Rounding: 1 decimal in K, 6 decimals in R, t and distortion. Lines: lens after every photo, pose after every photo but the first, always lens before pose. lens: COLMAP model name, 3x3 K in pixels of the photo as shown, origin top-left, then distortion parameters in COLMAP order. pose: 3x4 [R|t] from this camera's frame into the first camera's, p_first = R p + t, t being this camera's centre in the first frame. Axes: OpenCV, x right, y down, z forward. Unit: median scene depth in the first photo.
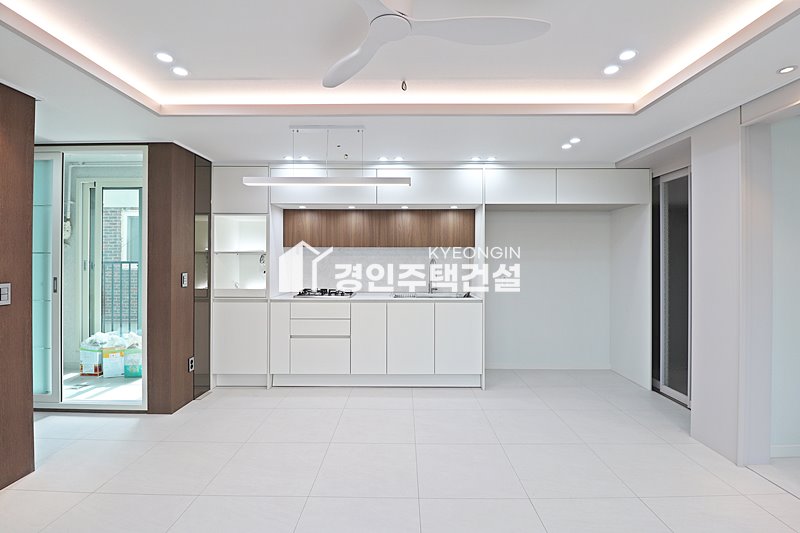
lens RADIAL K [[371.8, 0, 404.6], [0, 371.8, 260.6], [0, 0, 1]] dist [0.000334, -0.011515]
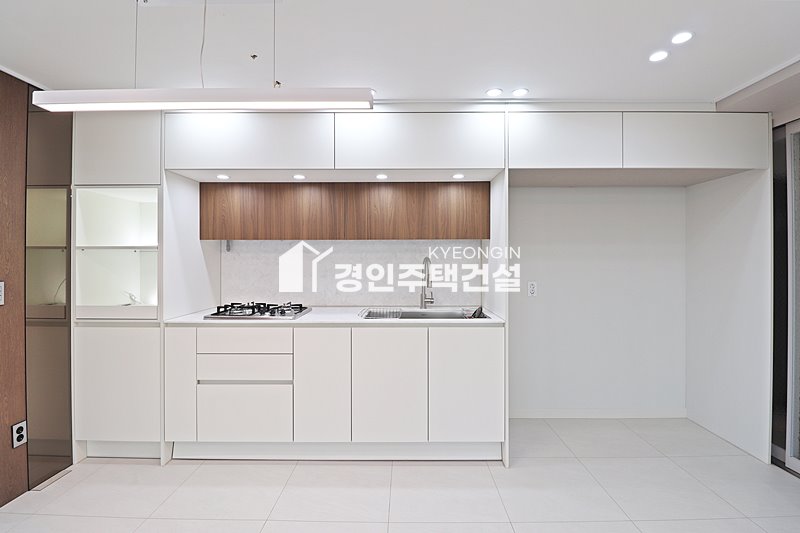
lens RADIAL K [[371.8, 0, 404.6], [0, 371.8, 260.6], [0, 0, 1]] dist [0.000334, -0.011515]
pose [[0.999995, -0.002686, -0.001851, 0.042392], [0.002686, 0.999996, 0.000031, 0.001576], [0.001851, -0.000036, 0.999998, 0.372137]]
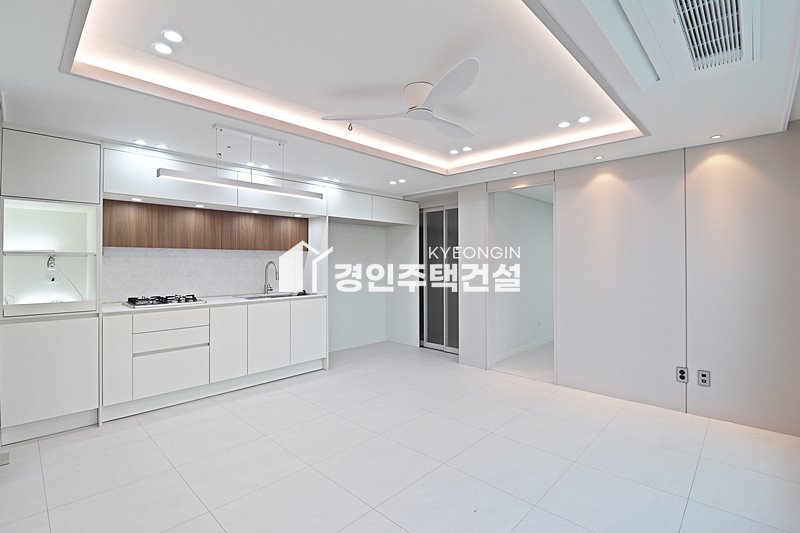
lens RADIAL K [[371.8, 0, 404.6], [0, 371.8, 260.6], [0, 0, 1]] dist [0.000334, -0.011515]
pose [[0.685687, 0.000973, 0.727896, -0.487557], [0.004102, 0.999978, -0.005200, 0.000090], [-0.727885, 0.006552, 0.685668, -0.010158]]
